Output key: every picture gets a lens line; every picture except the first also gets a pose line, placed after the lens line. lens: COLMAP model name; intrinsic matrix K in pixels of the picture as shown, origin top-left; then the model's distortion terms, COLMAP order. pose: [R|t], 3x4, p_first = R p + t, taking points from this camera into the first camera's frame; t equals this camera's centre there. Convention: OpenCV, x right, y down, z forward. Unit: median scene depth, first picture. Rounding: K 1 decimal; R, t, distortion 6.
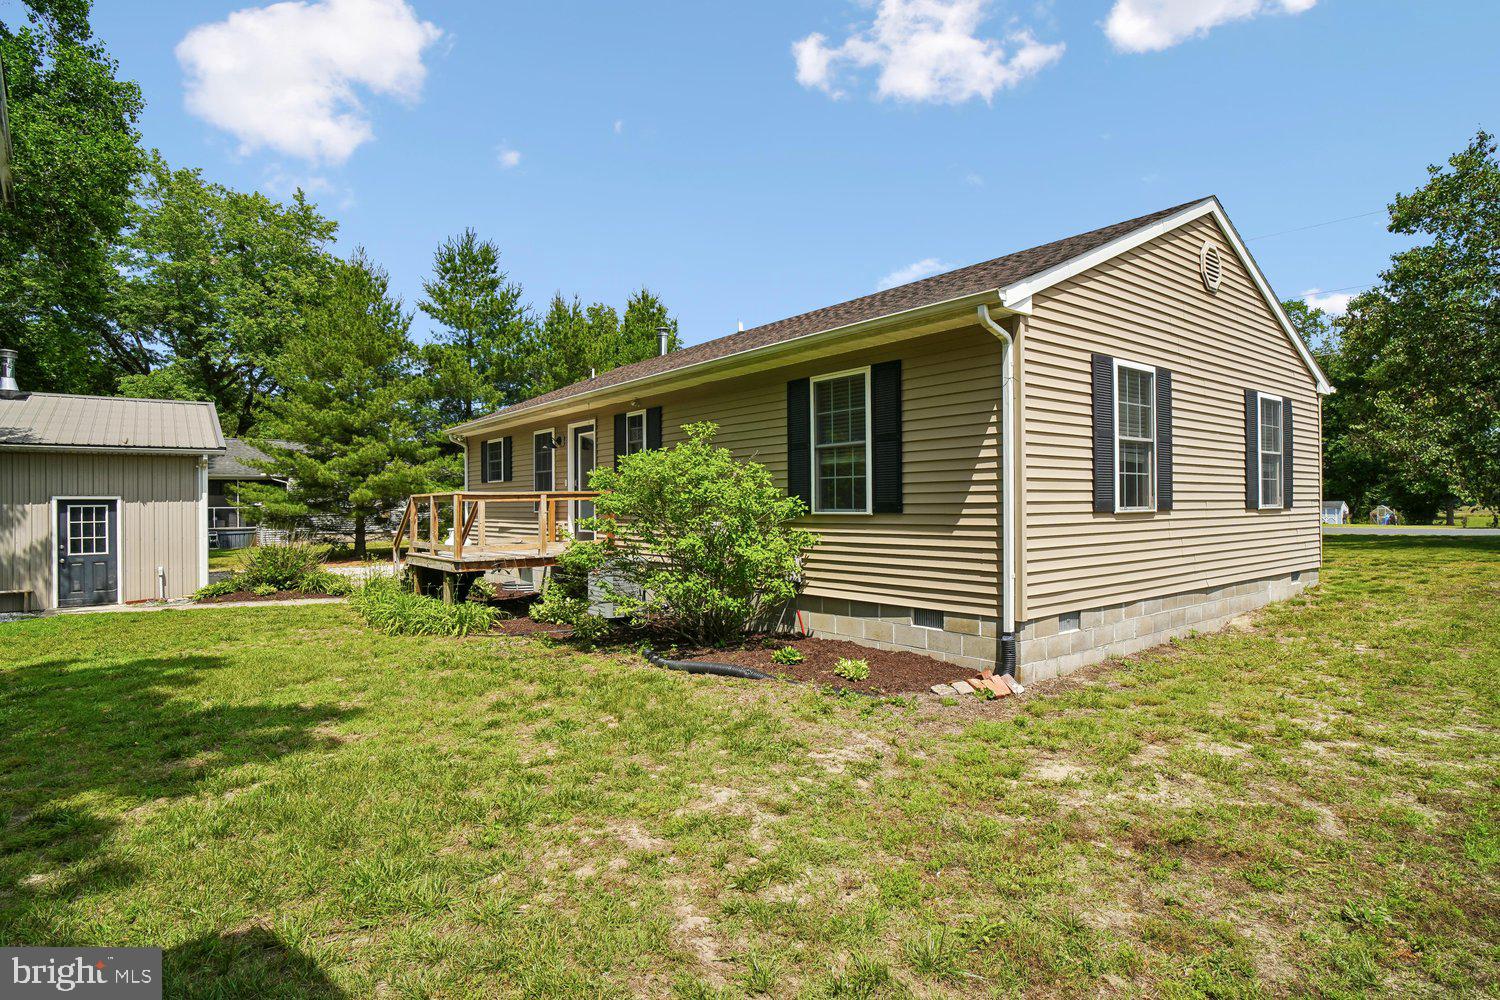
lens RADIAL K [[785.7, 0, 741.8], [0, 785.7, 500.4], [0, 0, 1]] dist [-0.019237, 0.007911]
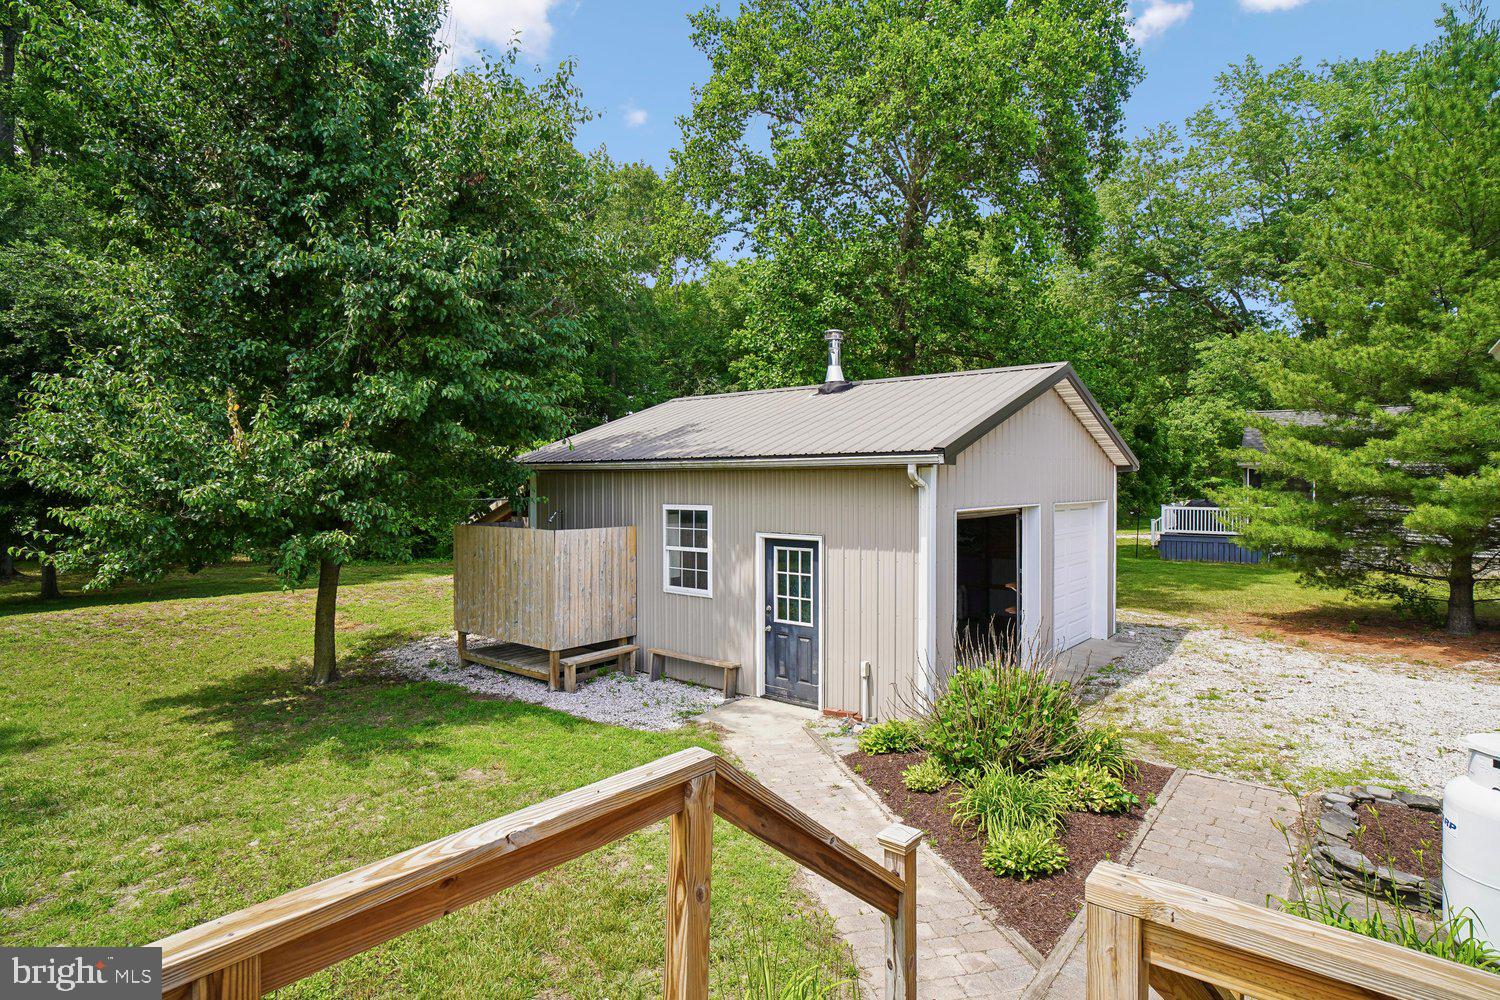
lens RADIAL K [[785.7, 0, 756.1], [0, 785.7, 486.2], [0, 0, 1]] dist [-0.019237, 0.007911]
pose [[0.234347, 0.017472, -0.971996, -0.352161], [0.002338, 0.999825, 0.018535, -0.093739], [0.972150, -0.006616, 0.234266, 1.340299]]
